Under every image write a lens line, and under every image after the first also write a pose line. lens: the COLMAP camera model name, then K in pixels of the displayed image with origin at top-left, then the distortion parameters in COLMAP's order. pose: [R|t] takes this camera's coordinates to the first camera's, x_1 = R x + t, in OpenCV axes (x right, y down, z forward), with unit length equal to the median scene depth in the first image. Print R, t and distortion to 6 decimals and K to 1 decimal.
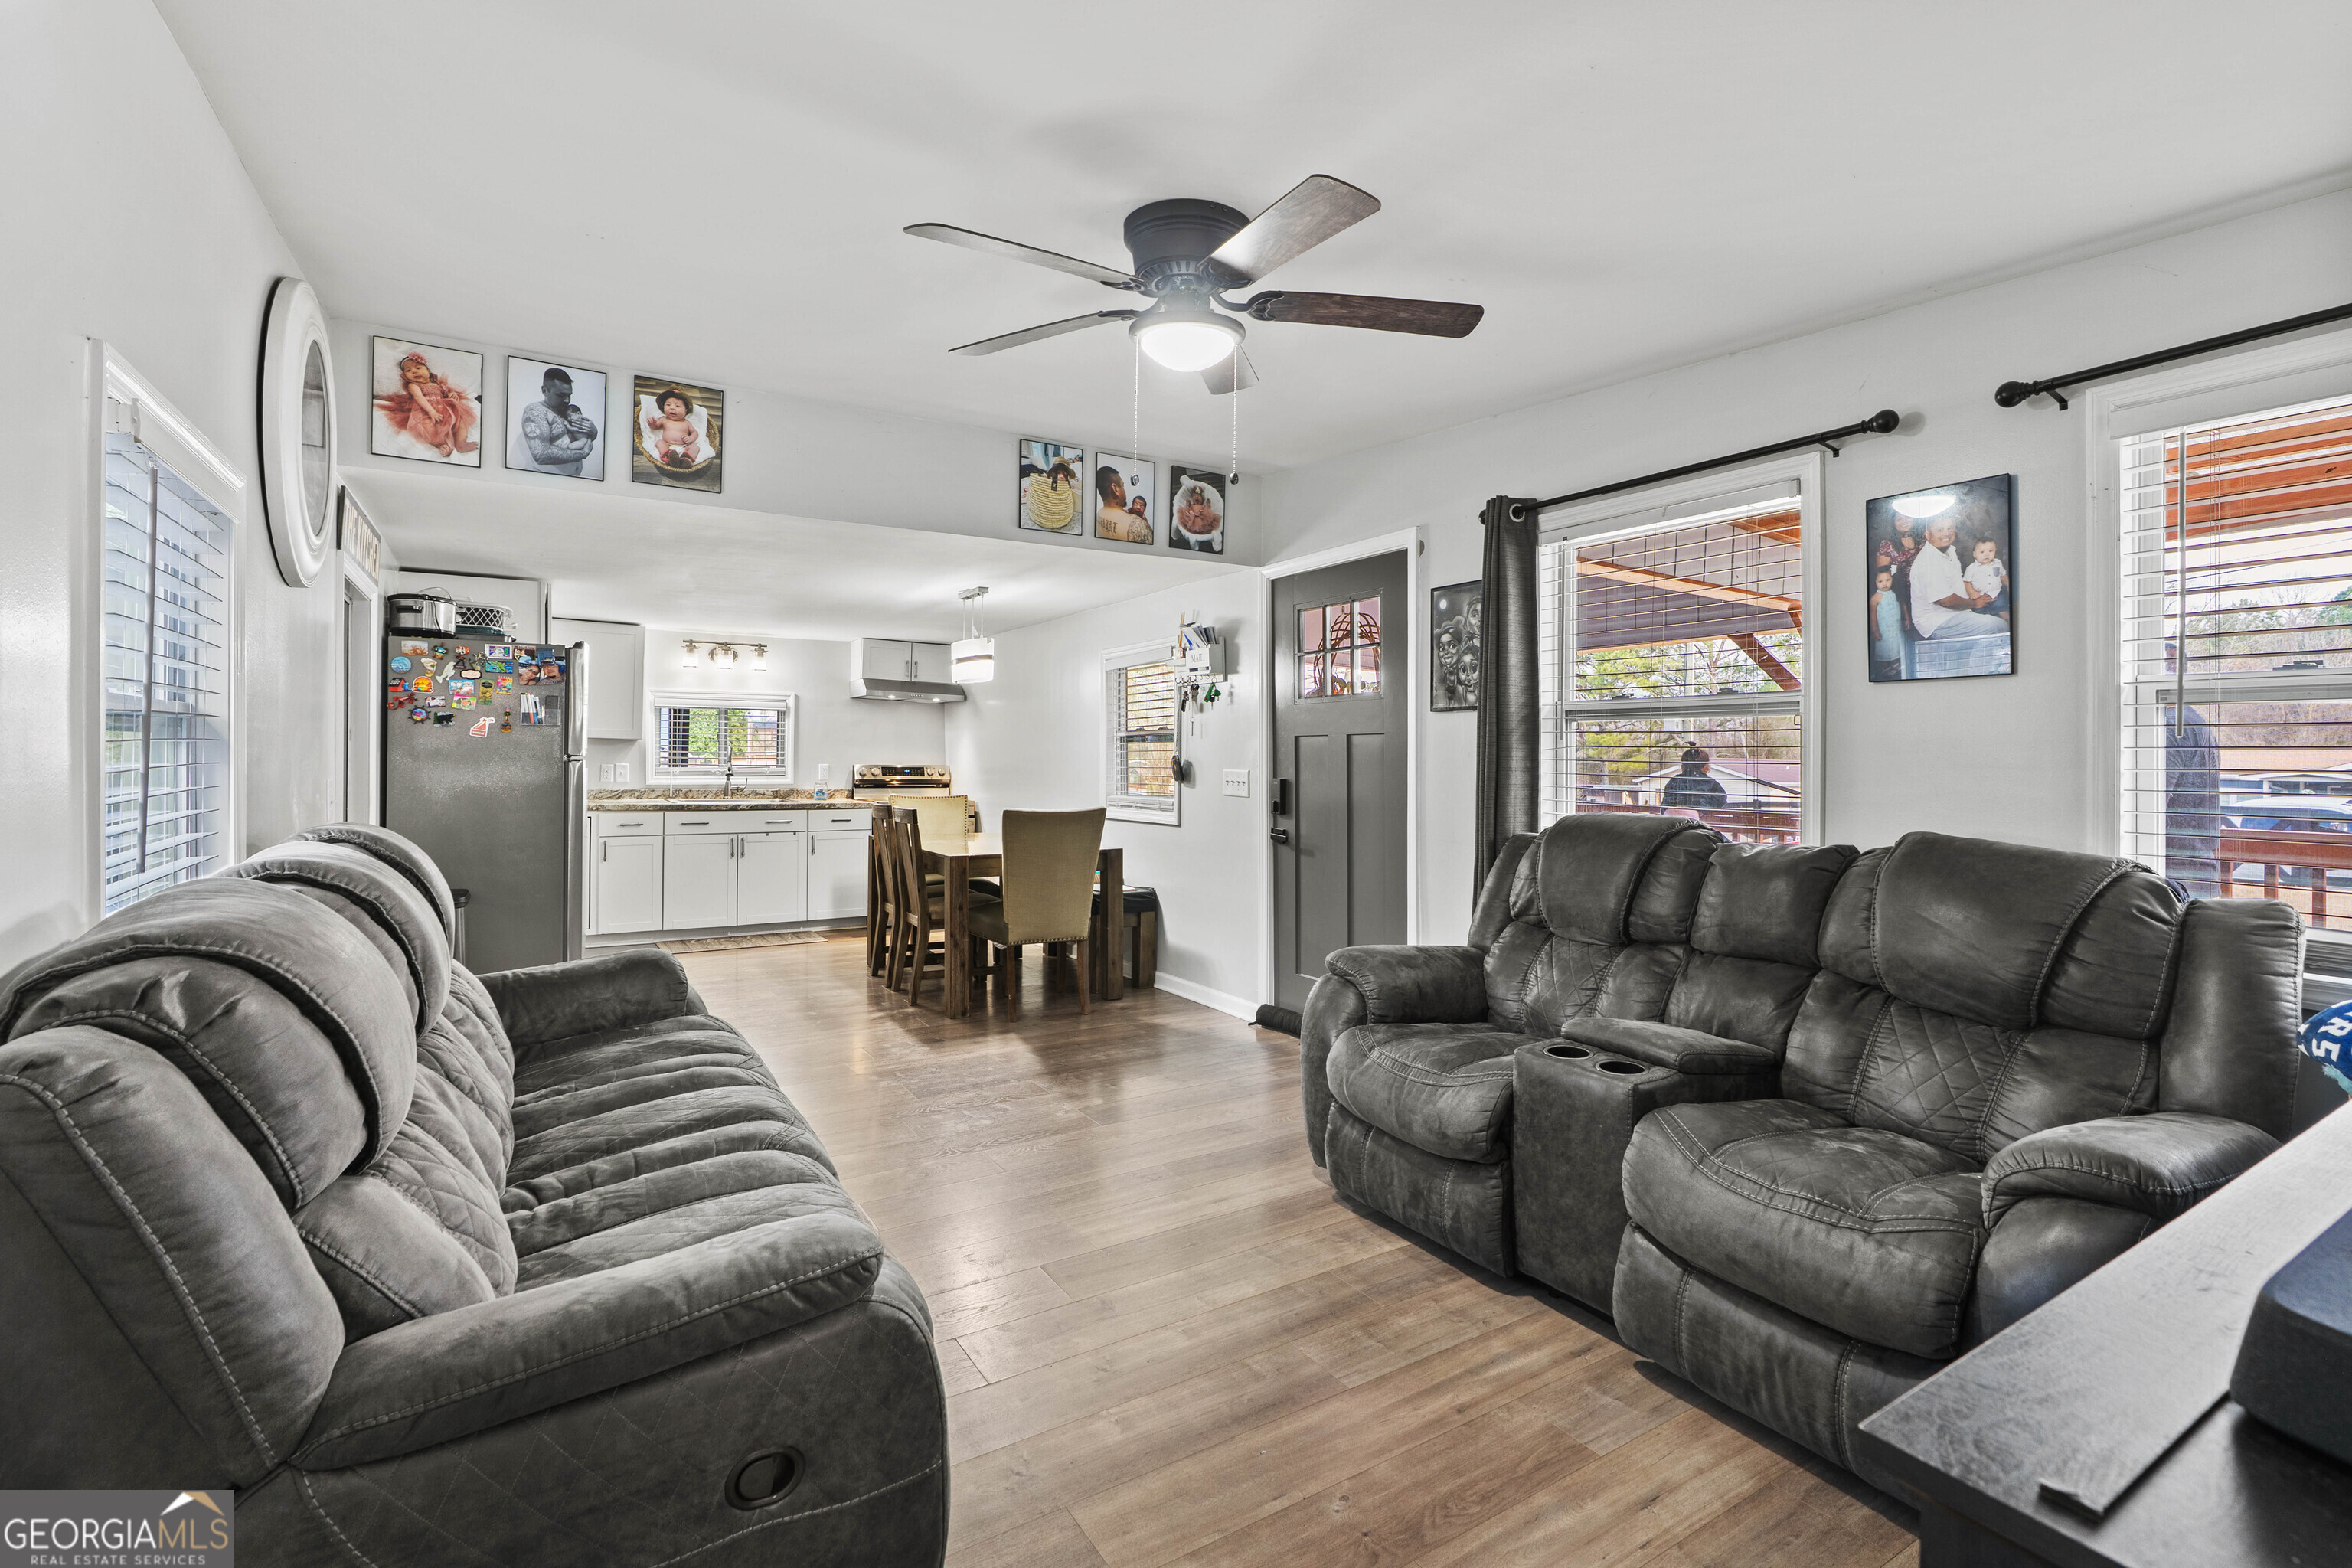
lens RADIAL K [[1099.8, 0, 1162.1], [0, 1099.8, 752.7], [0, 0, 1]] dist [-0.001690, 0.000305]
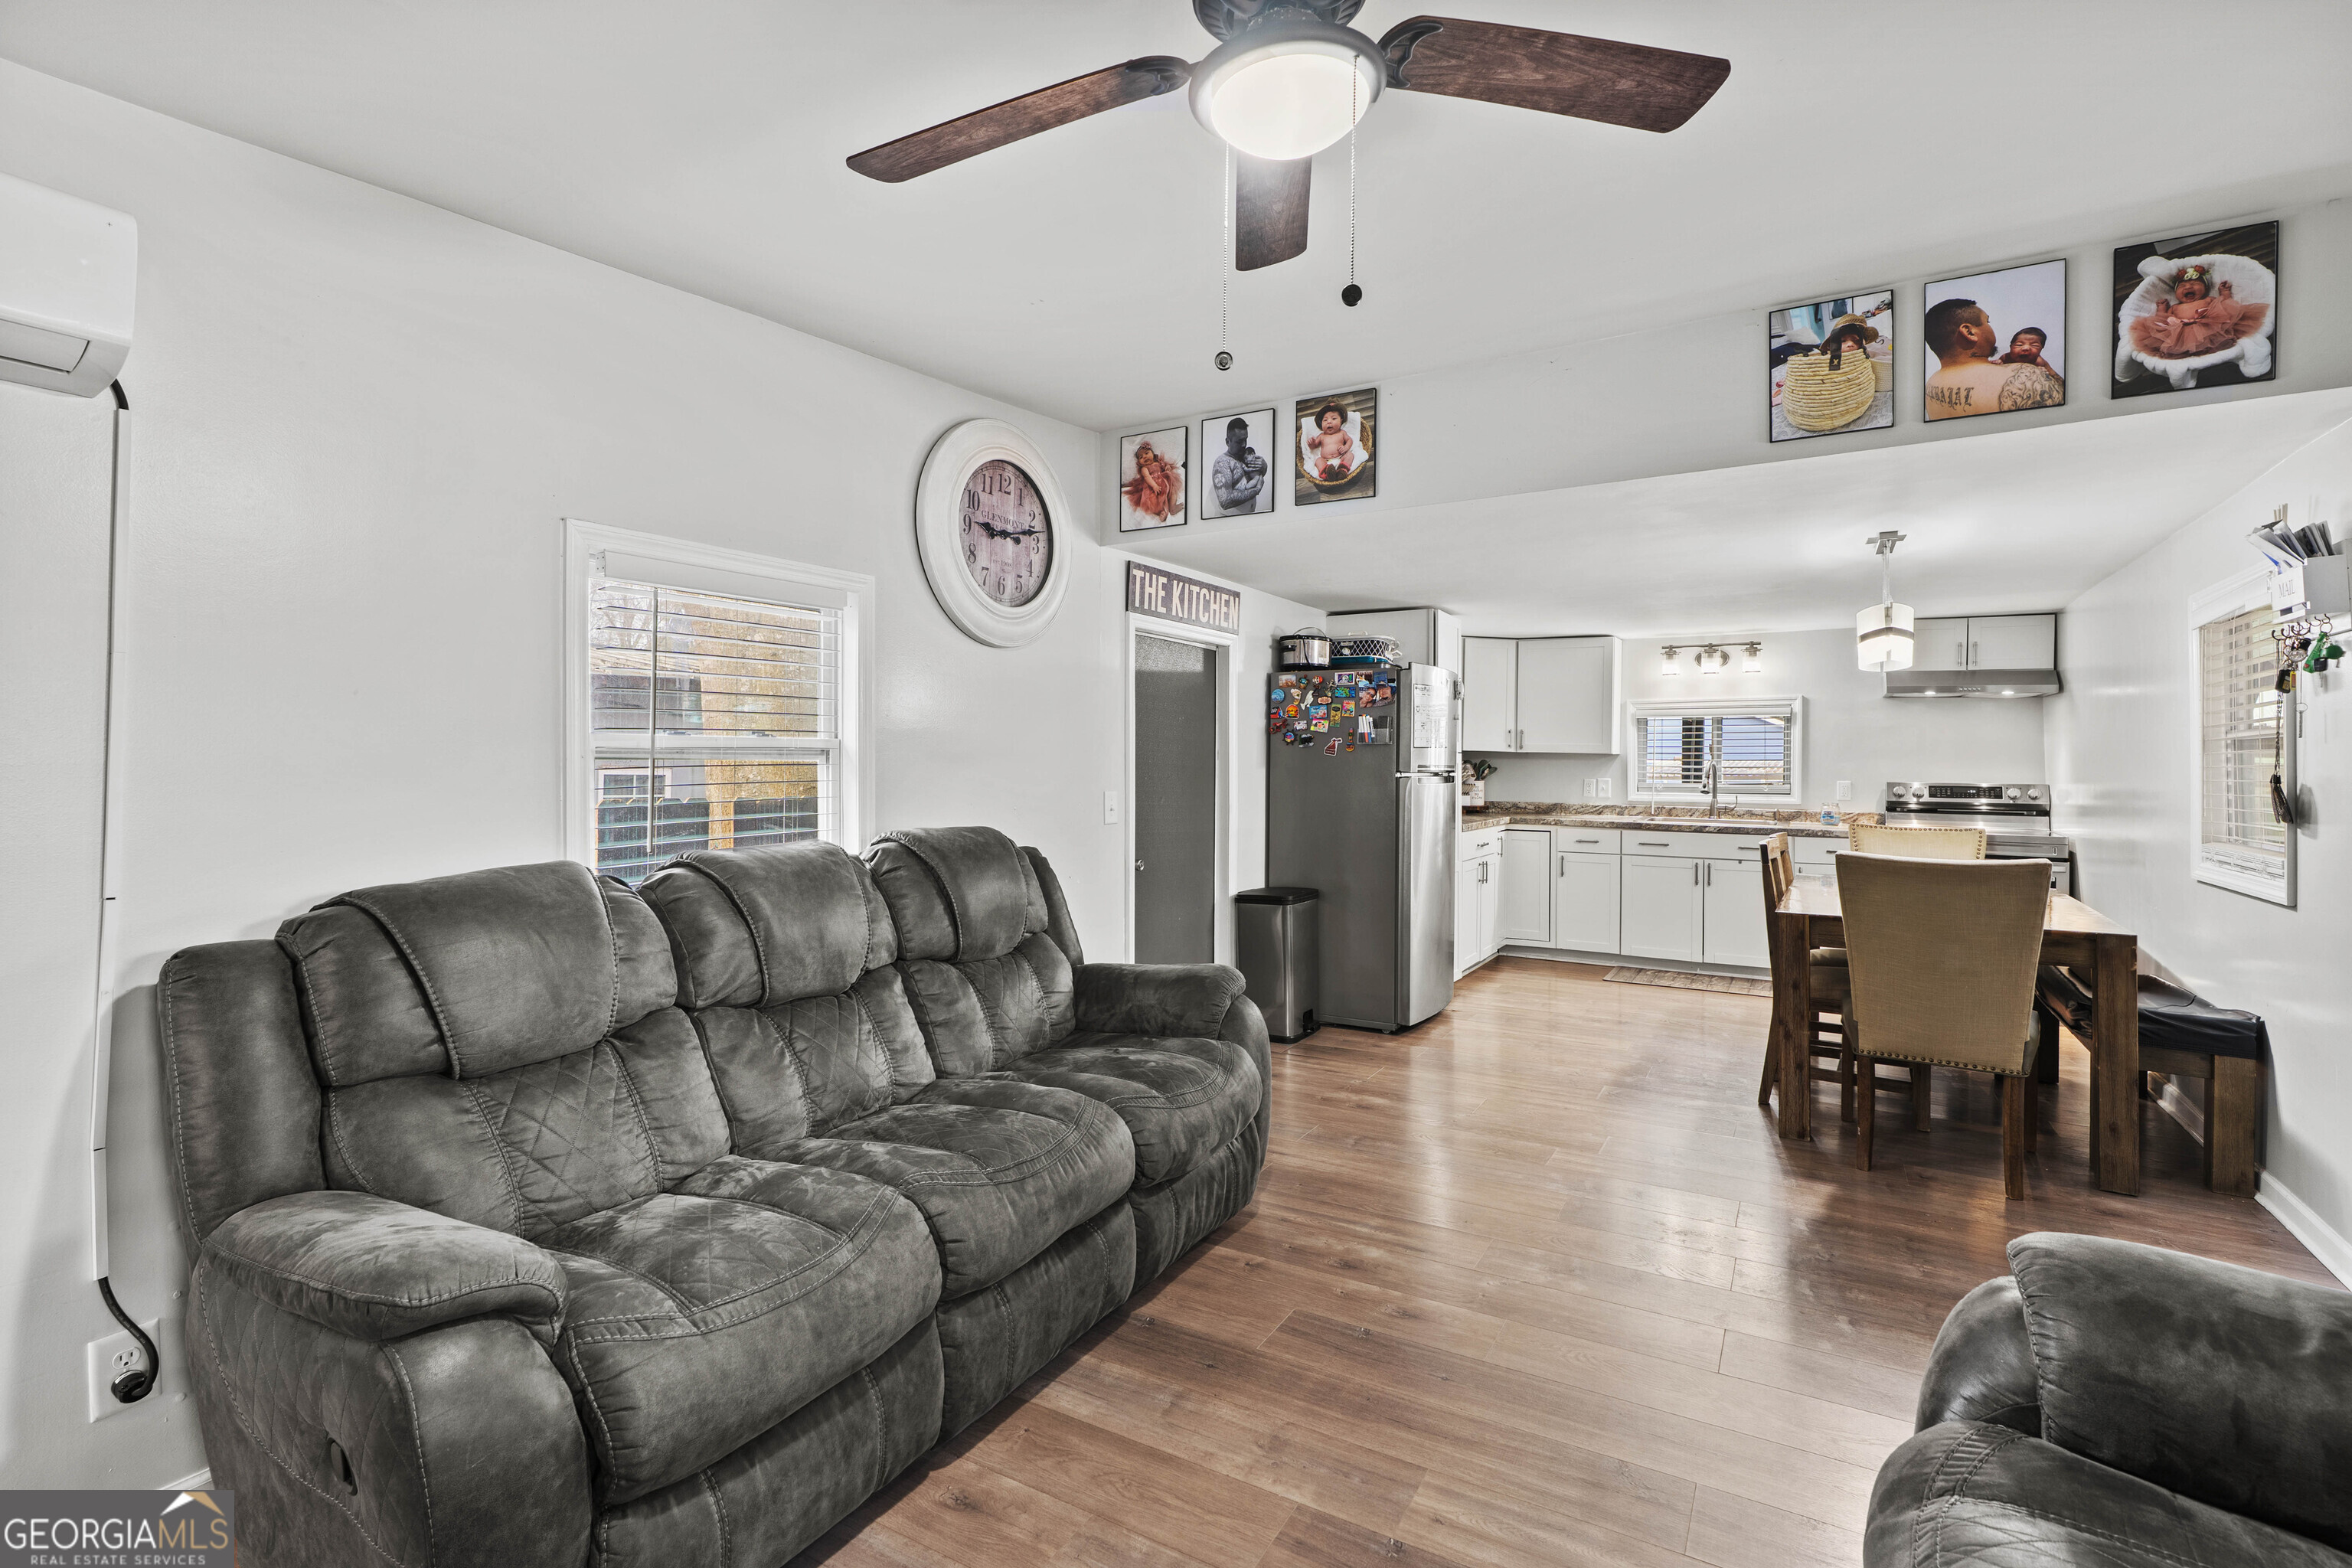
lens RADIAL K [[1062.0, 0, 1167.9], [0, 1062.0, 756.1], [0, 0, 1]] dist [0.003975, 0.000354]
pose [[0.469957, -0.009310, -0.882640, 0.263889], [0.002851, 0.999955, -0.009029, -0.004159], [0.882685, 0.001727, 0.469962, 0.342145]]
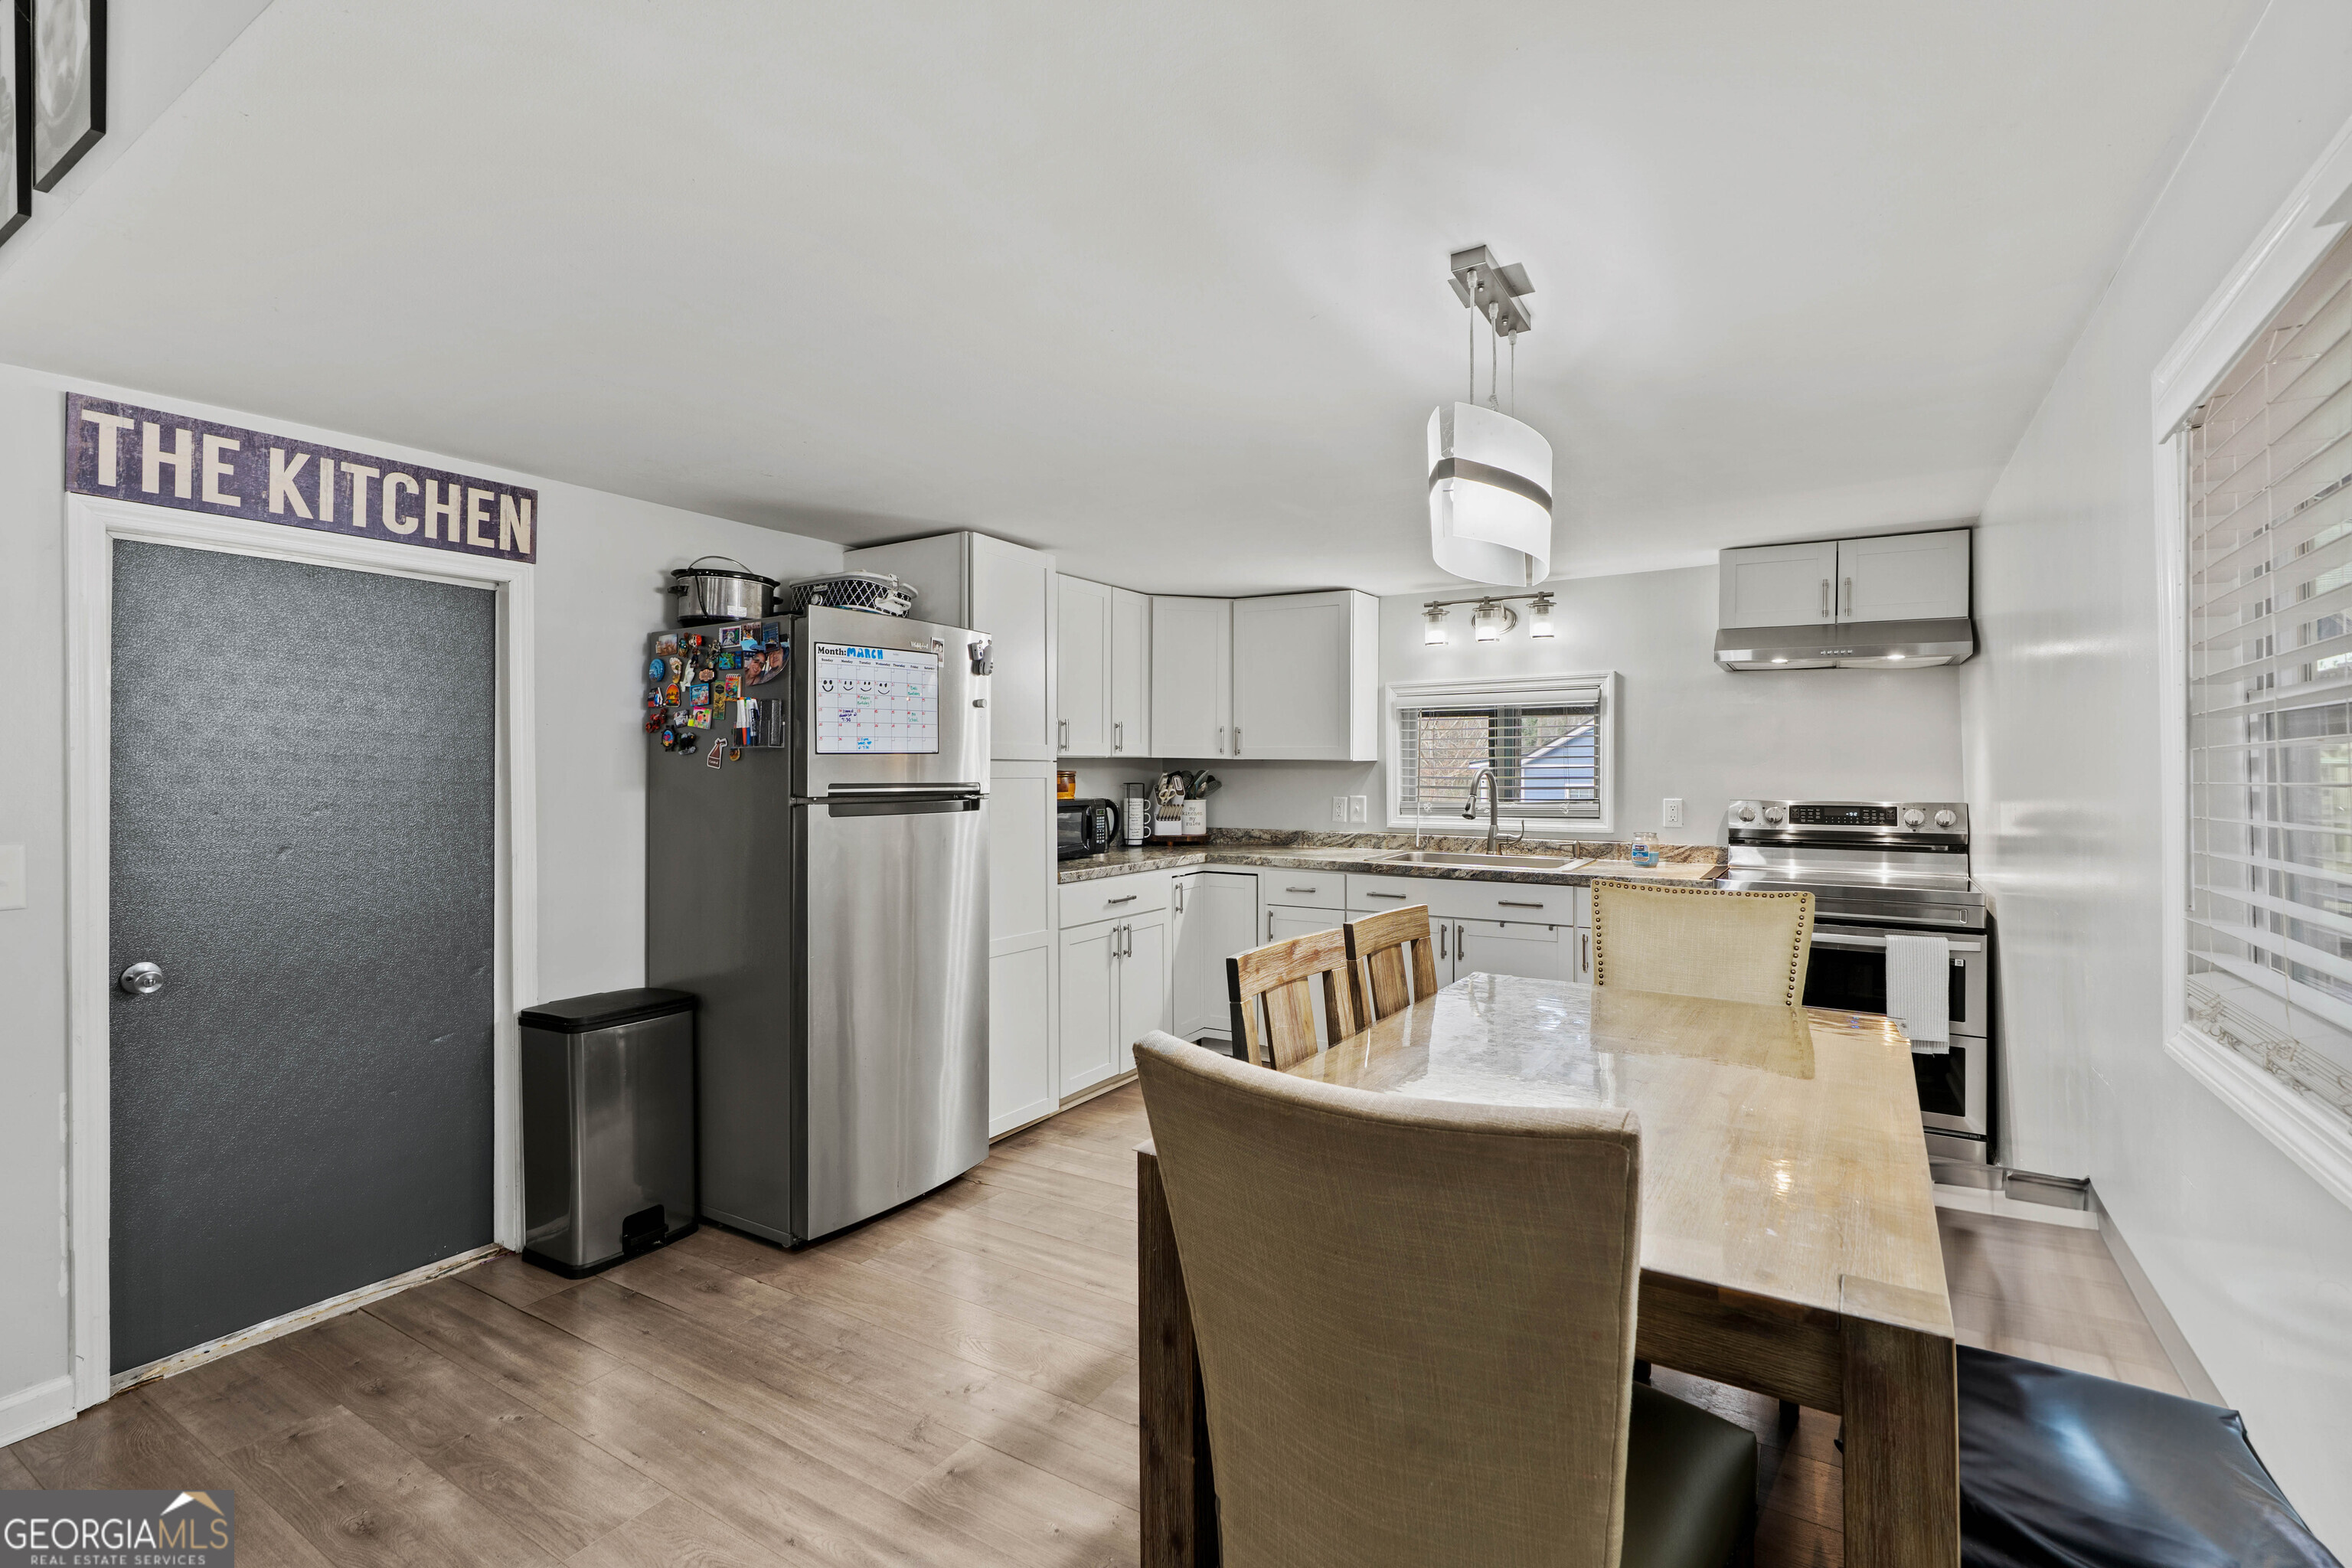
lens RADIAL K [[1062.3, 0, 1164.8], [0, 1062.3, 773.4], [0, 0, 1]] dist [-0.004165, 0.000117]
pose [[0.456679, -0.007825, -0.889597, 0.074274], [0.012531, 0.999919, -0.002363, -0.006462], [0.889543, -0.010068, 0.456740, 0.954968]]
